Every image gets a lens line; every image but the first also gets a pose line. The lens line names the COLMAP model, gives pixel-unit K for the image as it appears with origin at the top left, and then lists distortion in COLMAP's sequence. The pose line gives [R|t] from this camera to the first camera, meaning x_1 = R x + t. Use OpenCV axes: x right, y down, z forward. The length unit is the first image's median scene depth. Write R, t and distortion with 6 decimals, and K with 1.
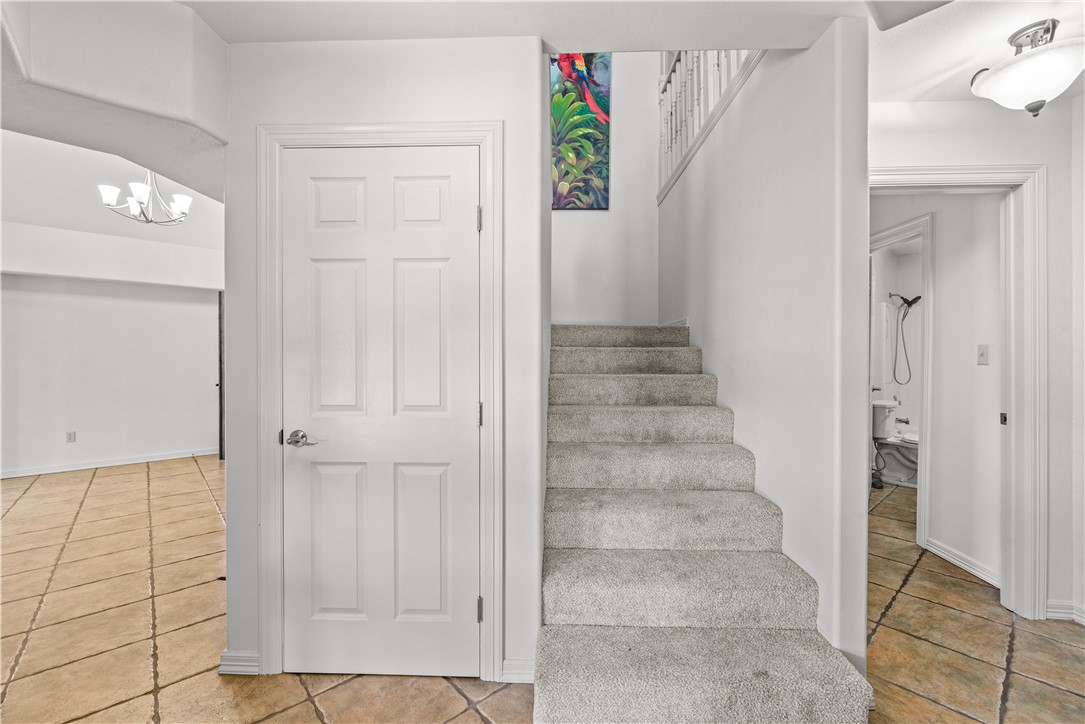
lens RADIAL K [[446.0, 0, 542.5], [0, 446.0, 362.0], [0, 0, 1]] dist [0.000081, 0.000273]
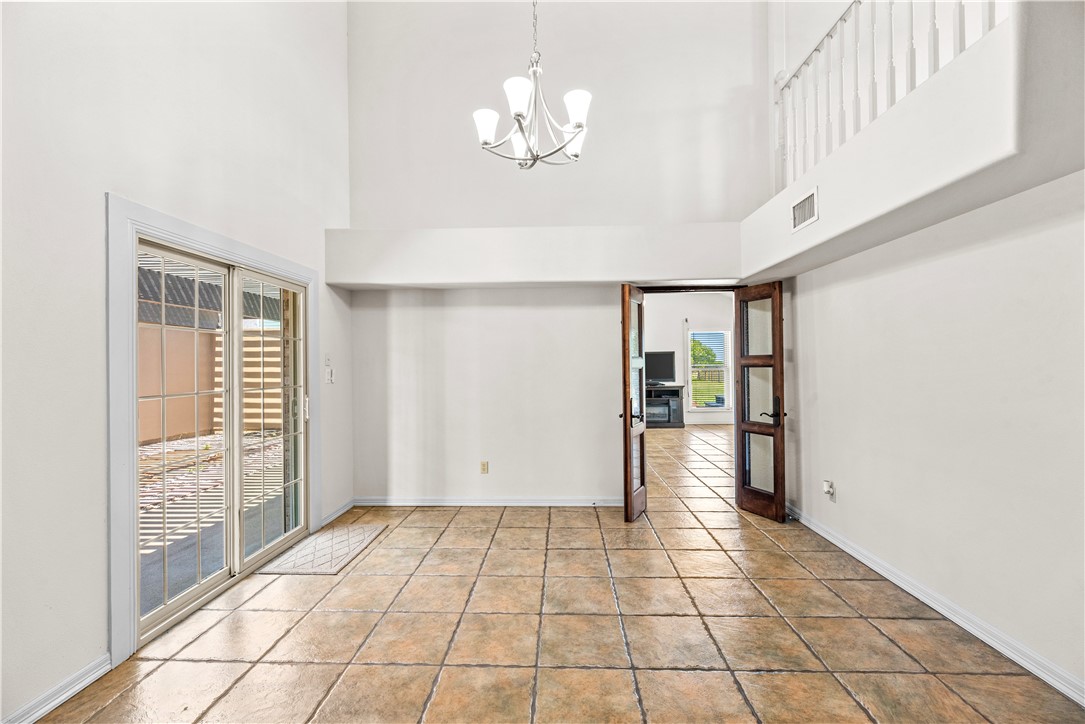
lens RADIAL K [[446.0, 0, 542.5], [0, 446.0, 362.0], [0, 0, 1]] dist [0.000081, 0.000273]
pose [[0.714398, -0.010198, -0.699665, -0.347220], [0.004523, 0.999940, -0.009957, -0.030425], [0.699725, 0.003949, 0.714402, 0.437797]]
